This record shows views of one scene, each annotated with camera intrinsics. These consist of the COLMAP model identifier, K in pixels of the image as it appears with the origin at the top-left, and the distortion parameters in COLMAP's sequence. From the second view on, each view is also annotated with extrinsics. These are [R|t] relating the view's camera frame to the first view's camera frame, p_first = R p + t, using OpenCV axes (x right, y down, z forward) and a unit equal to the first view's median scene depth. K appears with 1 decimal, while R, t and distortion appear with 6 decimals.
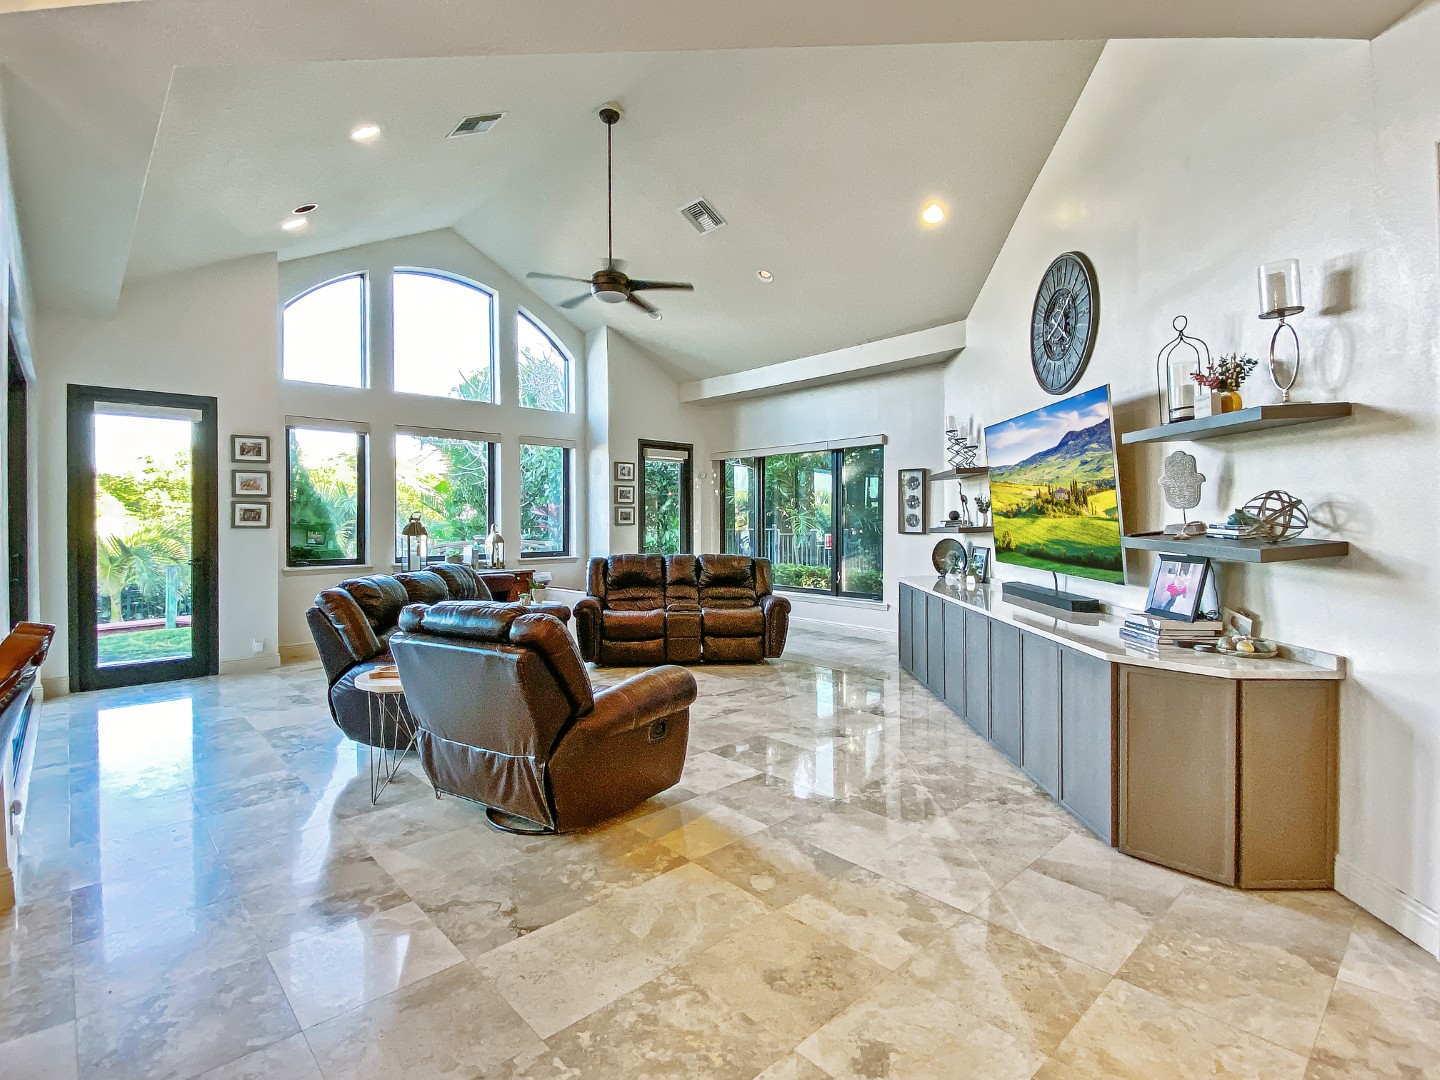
lens RADIAL K [[706.0, 0, 701.9], [0, 706.0, 521.5], [0, 0, 1]] dist [-0.000256, -0.004985]
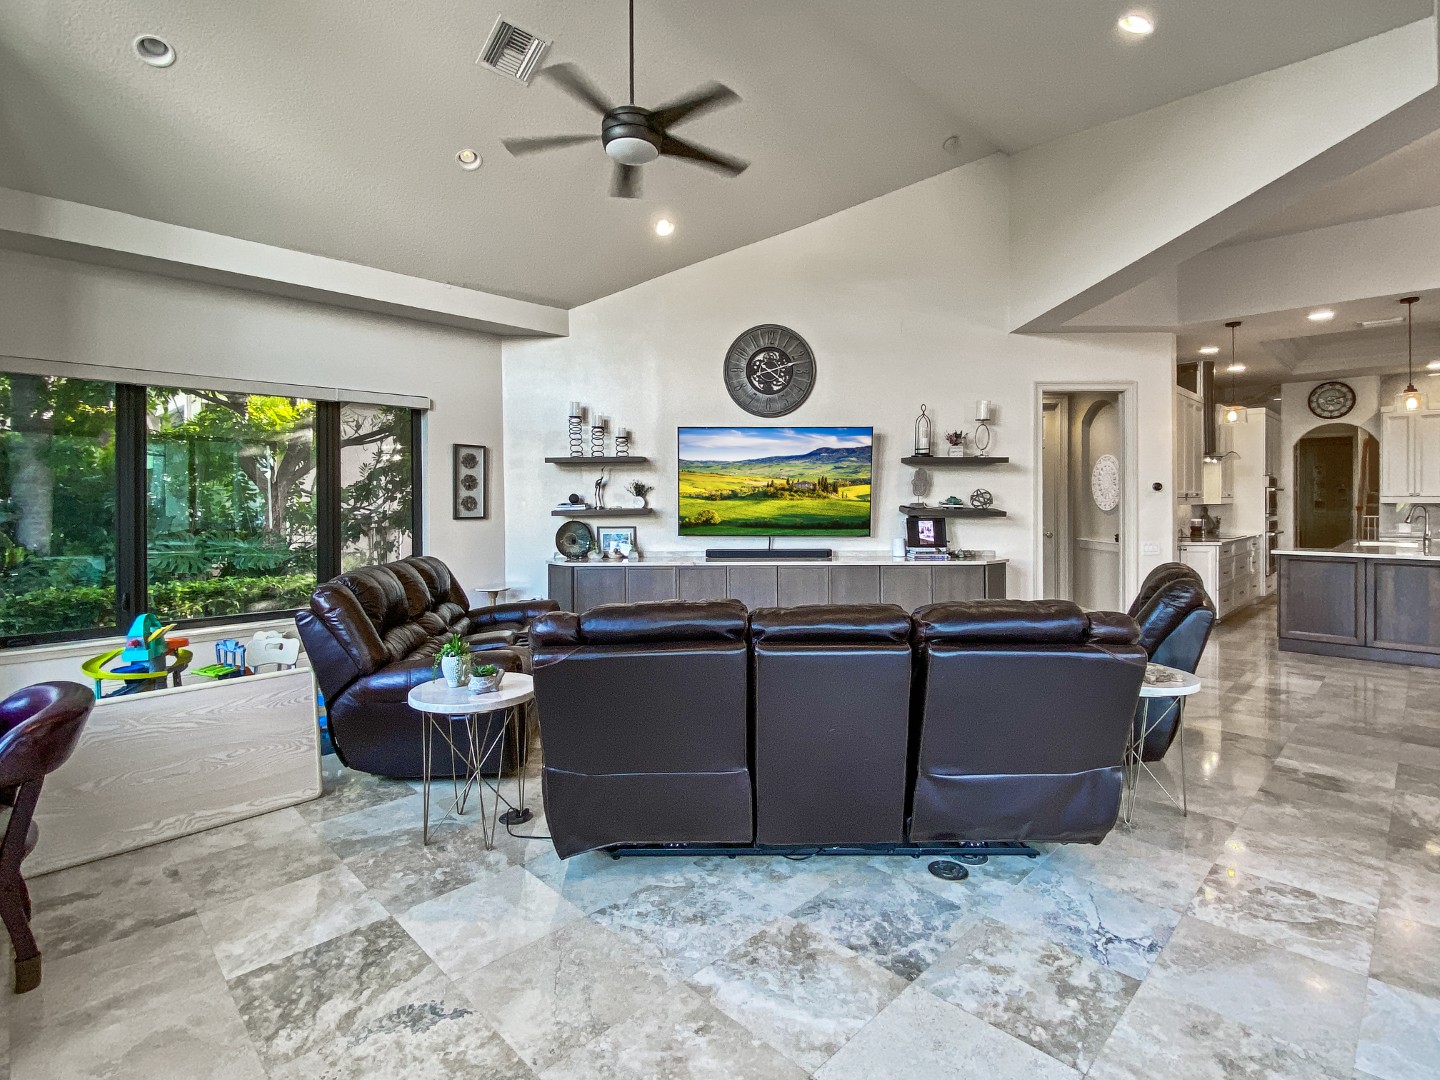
lens RADIAL K [[706.0, 0, 736.4], [0, 706.0, 502.5], [0, 0, 1]] dist [-0.000256, -0.004985]
pose [[-0.070251, -0.000873, 0.997529, -1.492176], [0.006740, 0.999976, 0.001350, -0.005089], [-0.997507, 0.006819, -0.070244, 1.839923]]
